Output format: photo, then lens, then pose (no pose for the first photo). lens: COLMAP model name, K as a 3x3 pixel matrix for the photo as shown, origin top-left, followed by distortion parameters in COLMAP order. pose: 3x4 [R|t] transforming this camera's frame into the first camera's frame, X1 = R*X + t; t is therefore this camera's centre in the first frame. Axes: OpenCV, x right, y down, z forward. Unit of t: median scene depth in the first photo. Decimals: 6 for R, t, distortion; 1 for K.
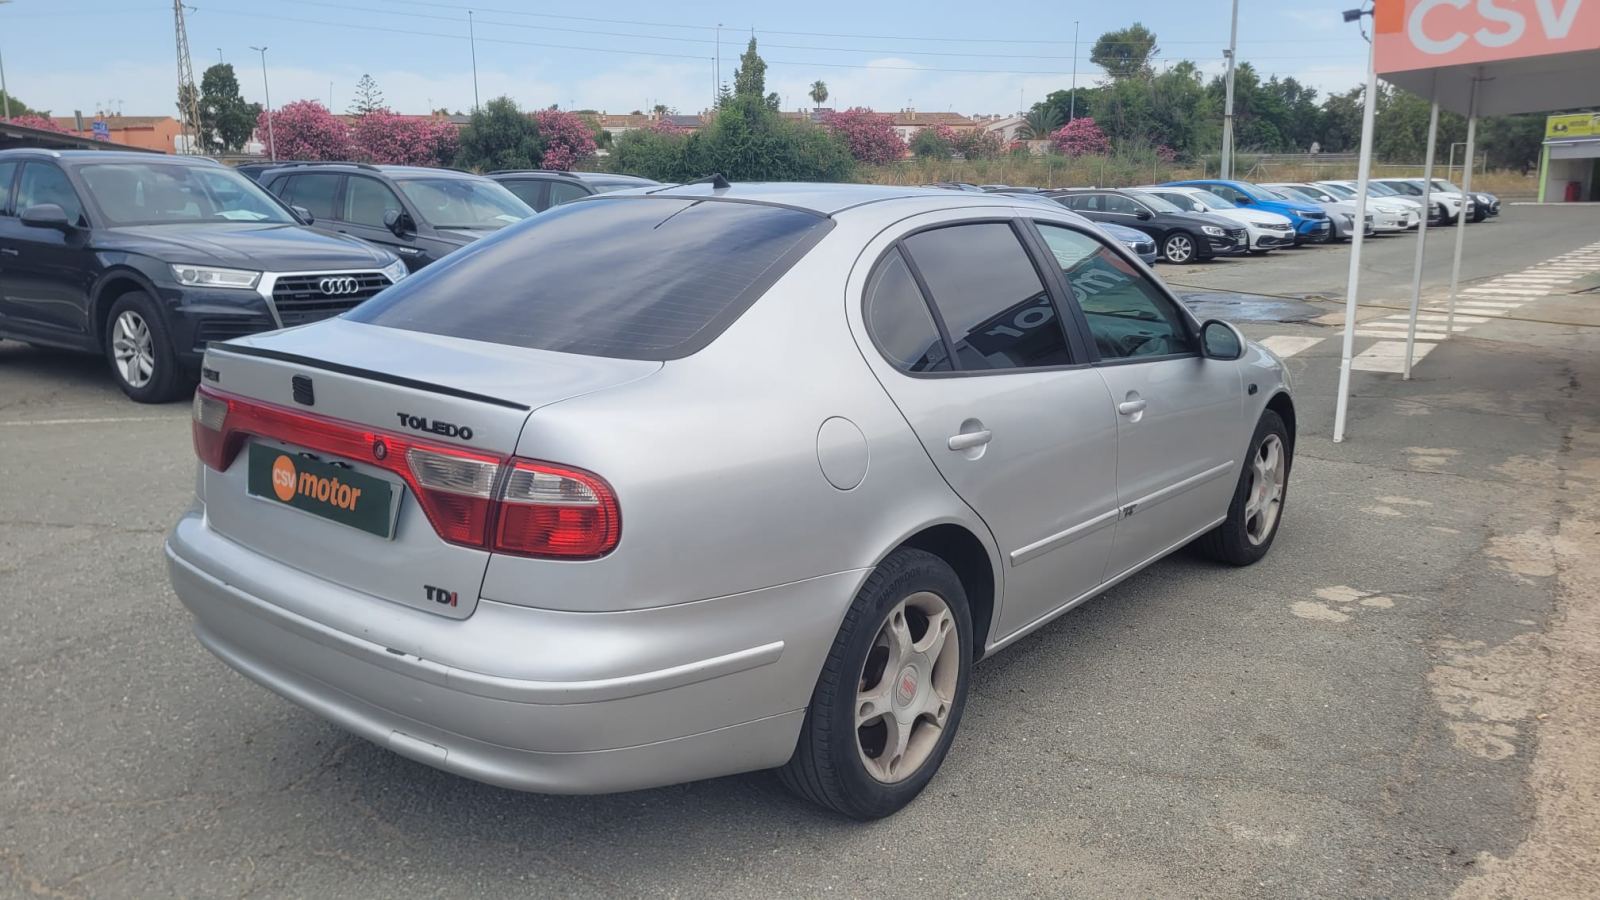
lens RADIAL K [[1199.7, 0, 788.4], [0, 1199.7, 439.1], [0, 0, 1]] dist [0.057335, -0.041866]
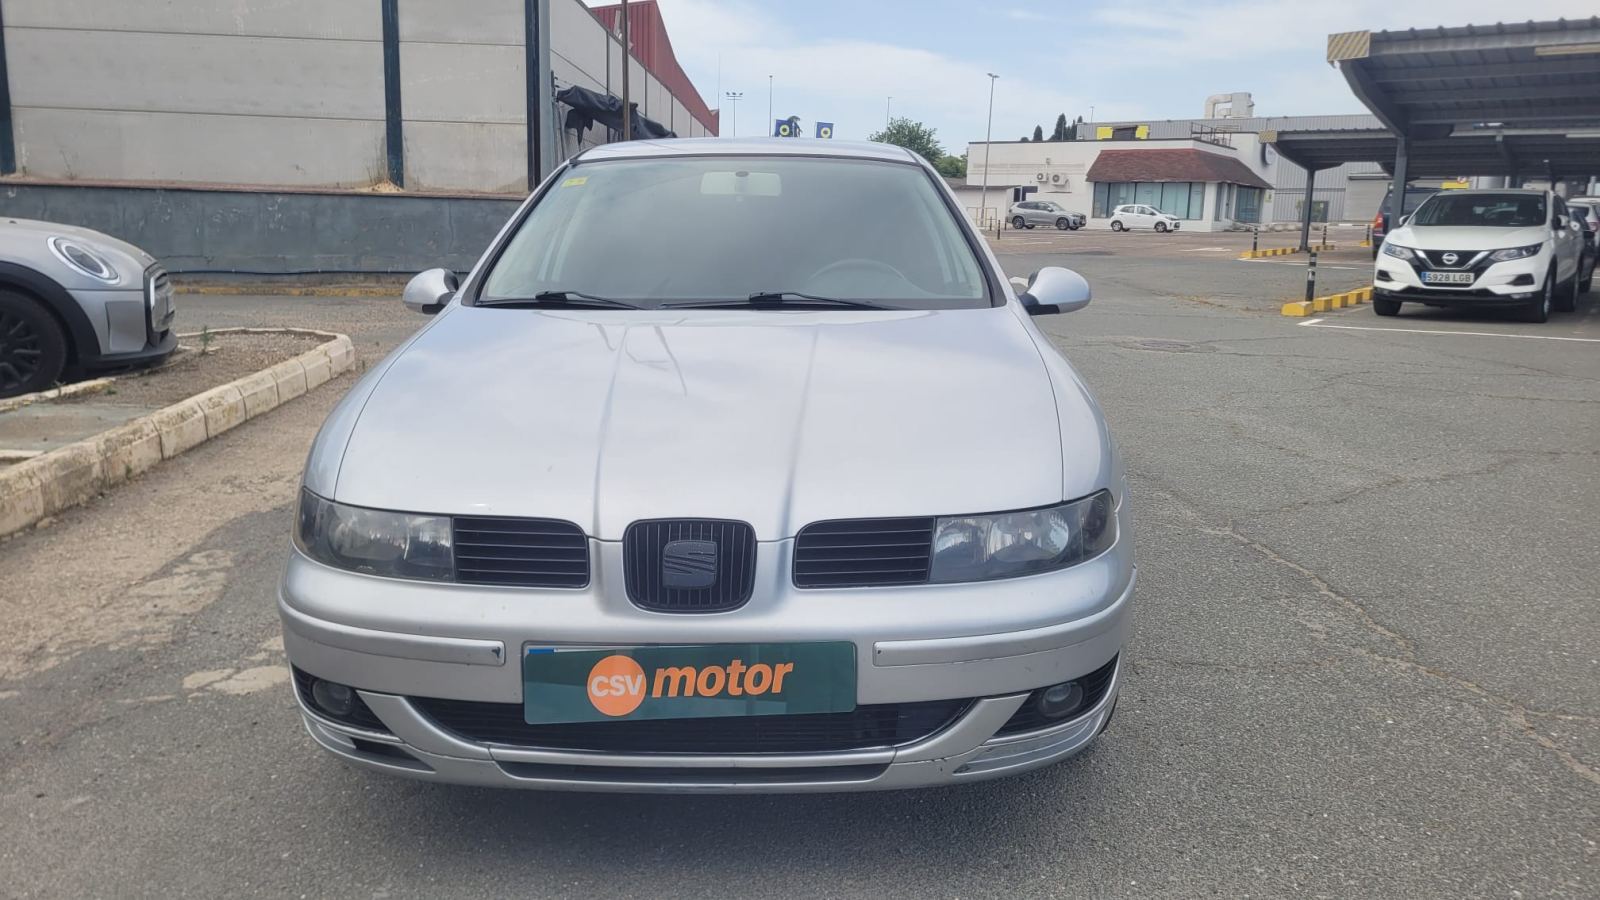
lens RADIAL K [[1207.5, 0, 800.1], [0, 1207.5, 438.2], [0, 0, 1]] dist [0.041808, -0.006961]
pose [[-0.789726, 0.094821, -0.606087, 0.349815], [-0.142682, 0.932496, 0.331801, -0.158142], [0.596636, 0.348510, -0.722887, 0.930000]]
